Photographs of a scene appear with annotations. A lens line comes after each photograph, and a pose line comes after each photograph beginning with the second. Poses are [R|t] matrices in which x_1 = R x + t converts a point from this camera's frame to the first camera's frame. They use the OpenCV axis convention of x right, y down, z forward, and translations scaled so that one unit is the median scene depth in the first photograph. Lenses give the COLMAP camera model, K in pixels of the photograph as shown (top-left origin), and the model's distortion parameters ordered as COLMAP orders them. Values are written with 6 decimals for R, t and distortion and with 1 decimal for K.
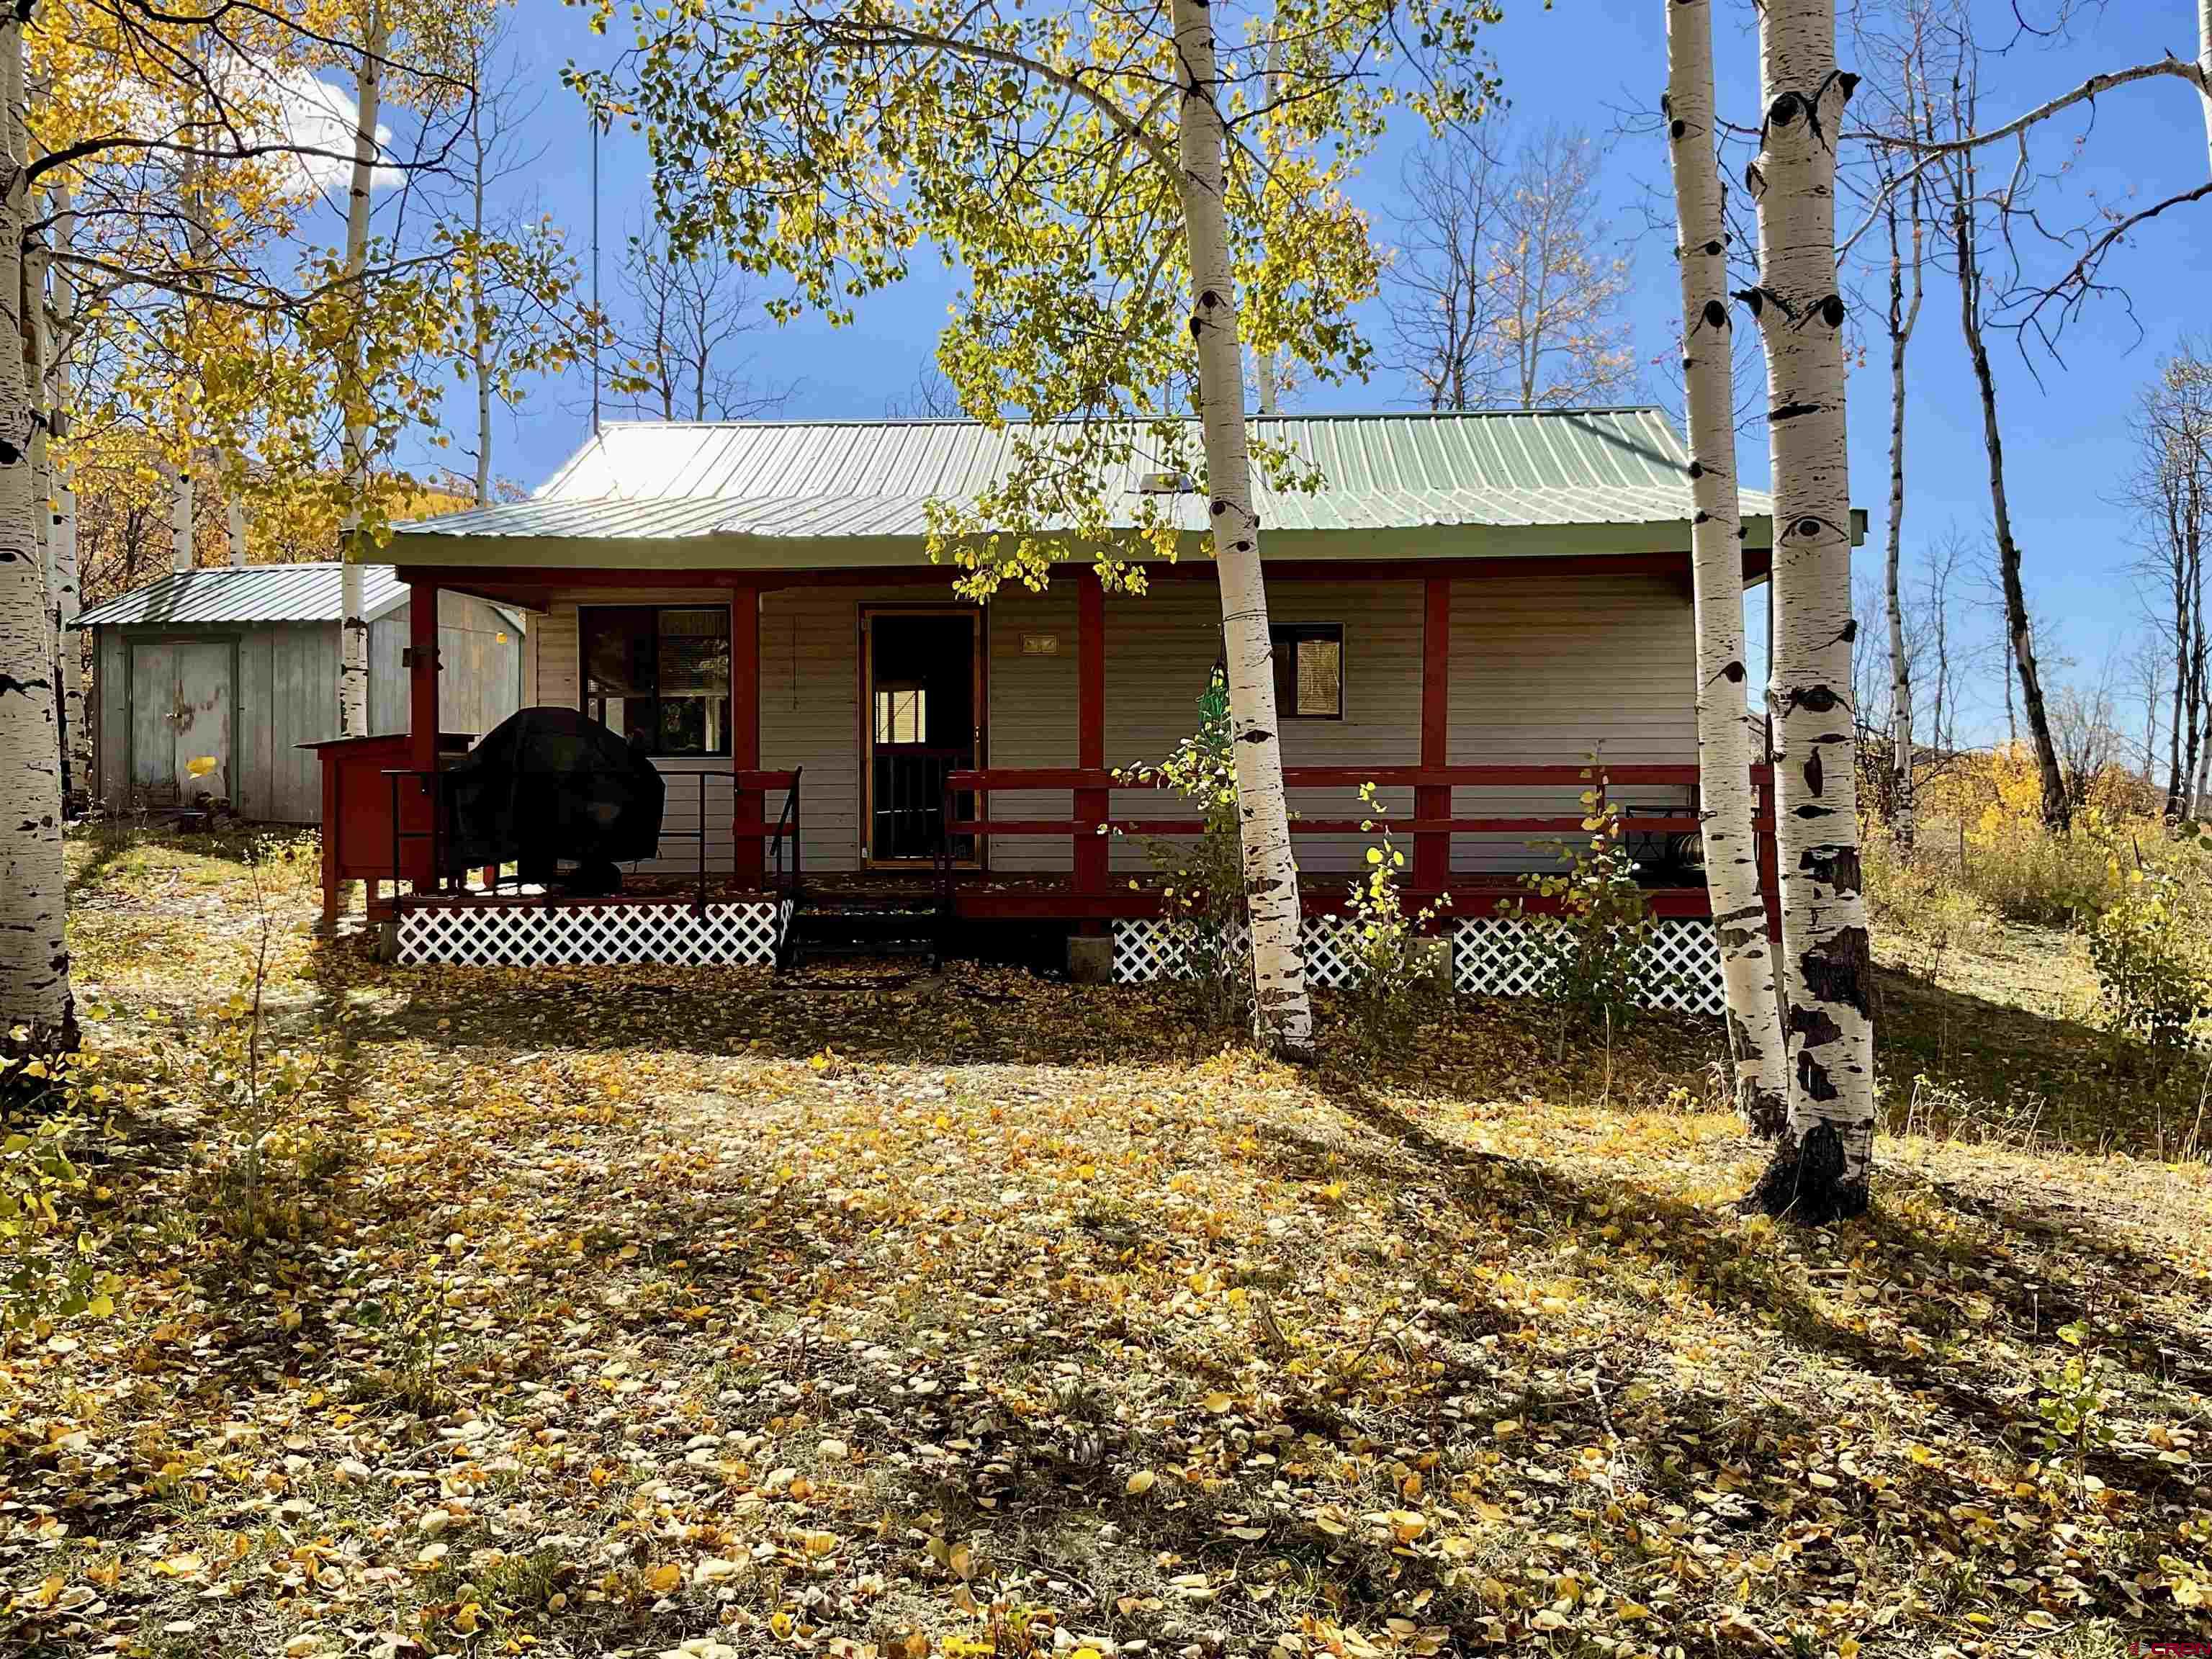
lens RADIAL K [[1976.7, 0, 1102.2], [0, 1976.7, 835.3], [0, 0, 1]] dist [0.053881, -0.017425]
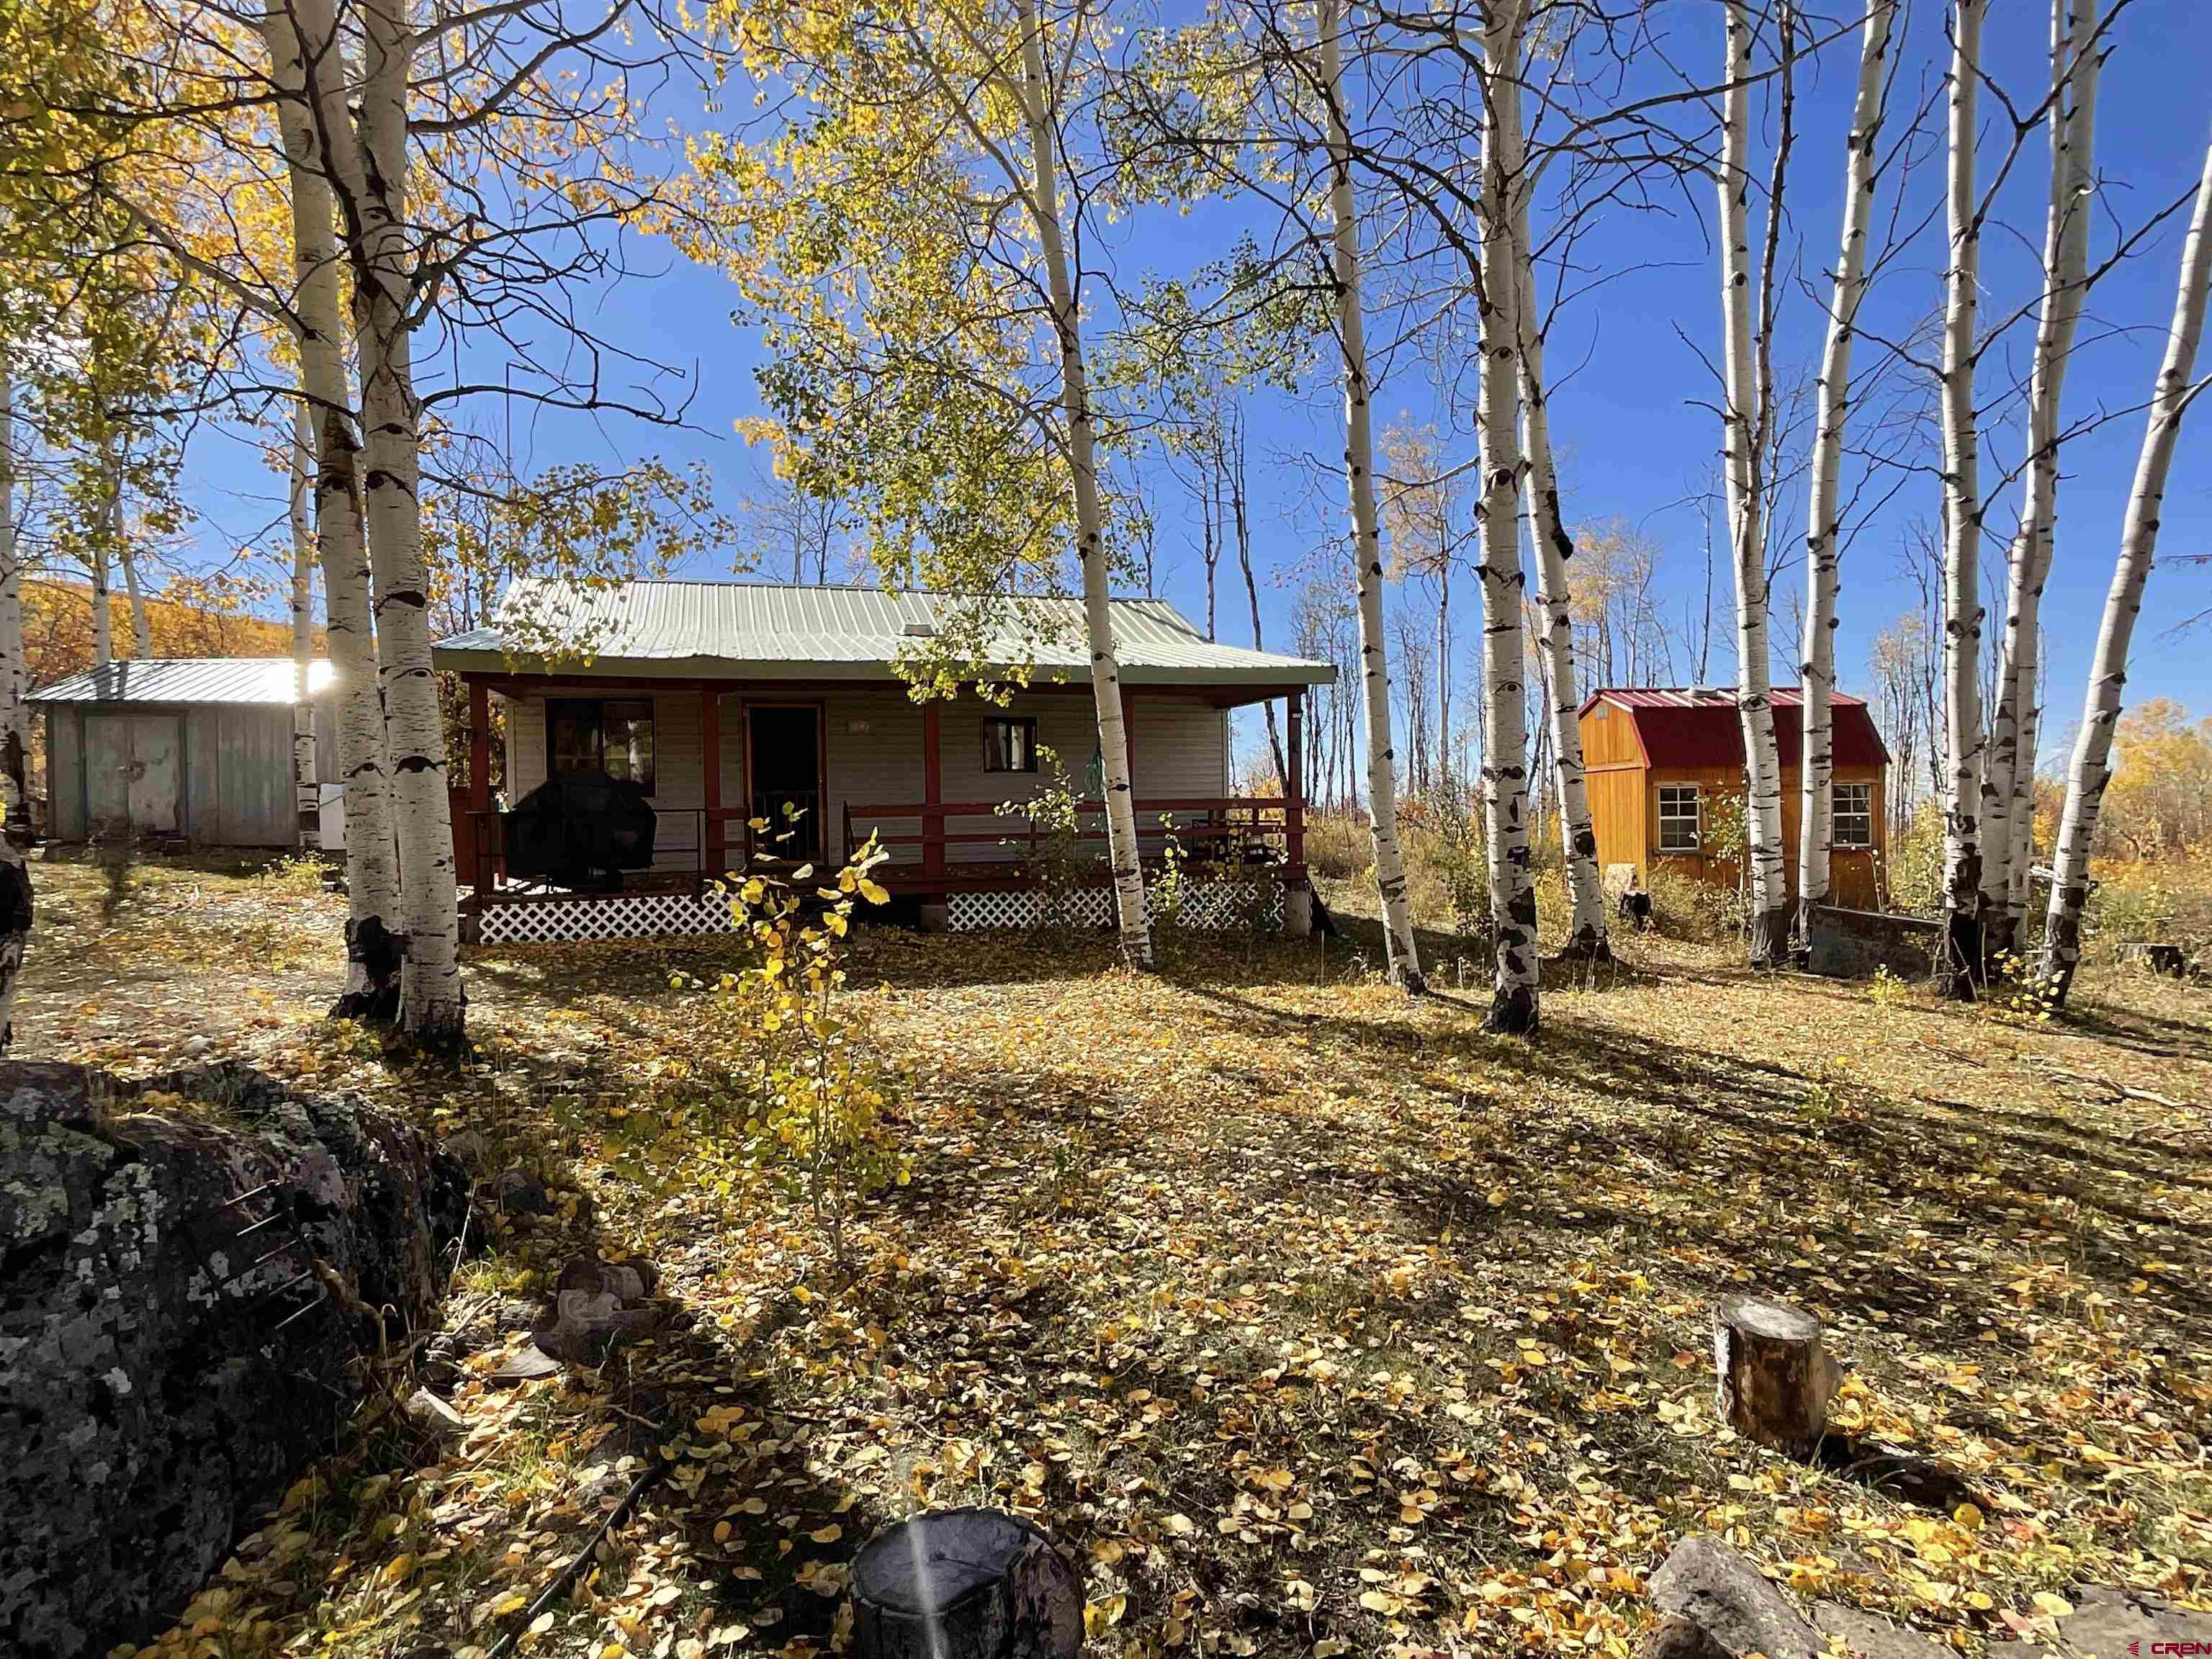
lens RADIAL K [[1172.3, 0, 1105.3], [0, 1172.3, 824.0], [0, 0, 1]] dist [0.002639, 0.002124]
pose [[0.931946, -0.019261, 0.362085, -0.236704], [0.021250, 0.999773, -0.001510, -0.012522], [-0.361974, 0.009102, 0.932144, 0.028250]]
